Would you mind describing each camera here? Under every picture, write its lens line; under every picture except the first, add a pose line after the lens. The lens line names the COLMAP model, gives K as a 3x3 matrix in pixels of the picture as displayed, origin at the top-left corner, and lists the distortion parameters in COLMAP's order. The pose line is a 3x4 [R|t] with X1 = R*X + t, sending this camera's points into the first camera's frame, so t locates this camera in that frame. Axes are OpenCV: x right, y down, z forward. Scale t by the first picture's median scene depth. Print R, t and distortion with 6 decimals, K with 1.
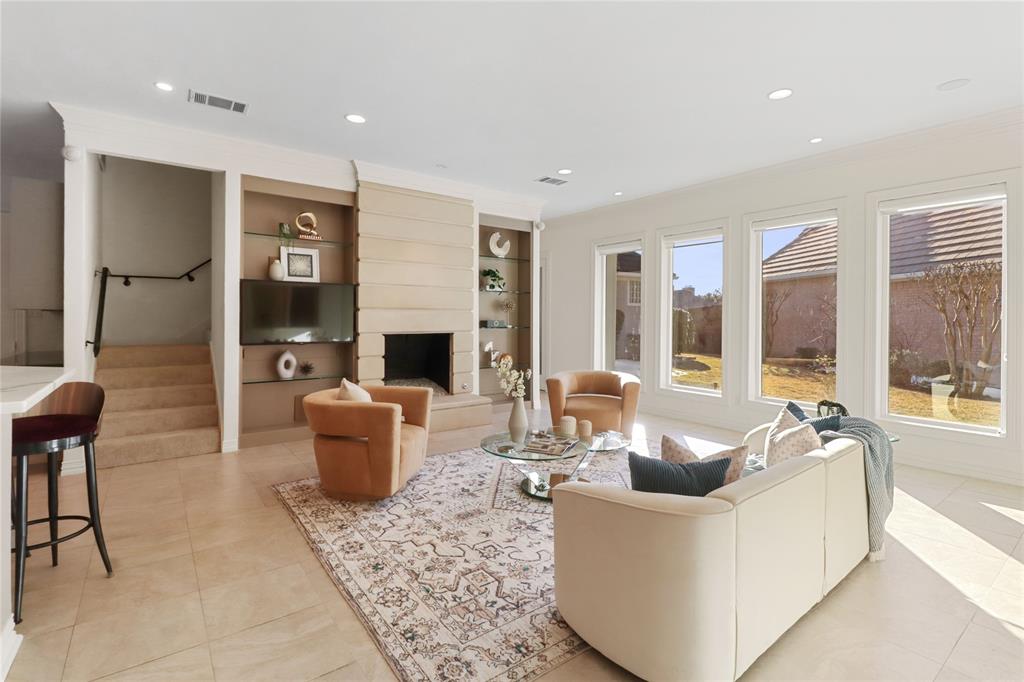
lens RADIAL K [[473.8, 0, 513.5], [0, 473.8, 322.9], [0, 0, 1]] dist [0.000137, 0.000127]
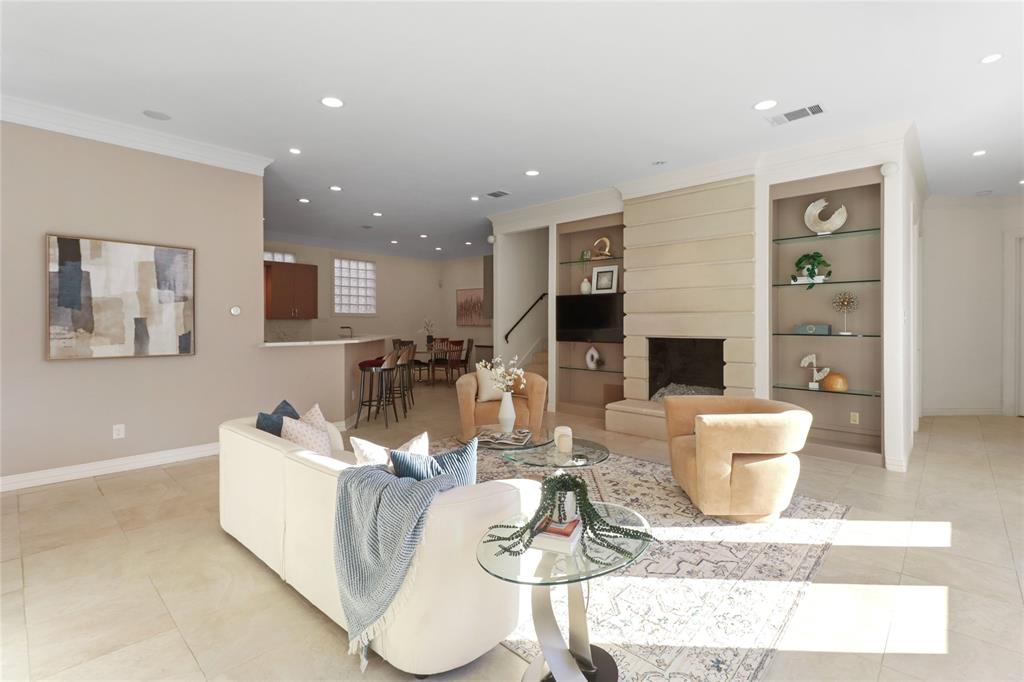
lens RADIAL K [[473.8, 0, 513.5], [0, 473.8, 322.9], [0, 0, 1]] dist [0.000137, 0.000127]
pose [[0.171685, -0.002229, -0.985149, 0.735028], [-0.007418, 0.999966, -0.003556, -0.002199], [0.985124, 0.007919, 0.171662, 0.542149]]
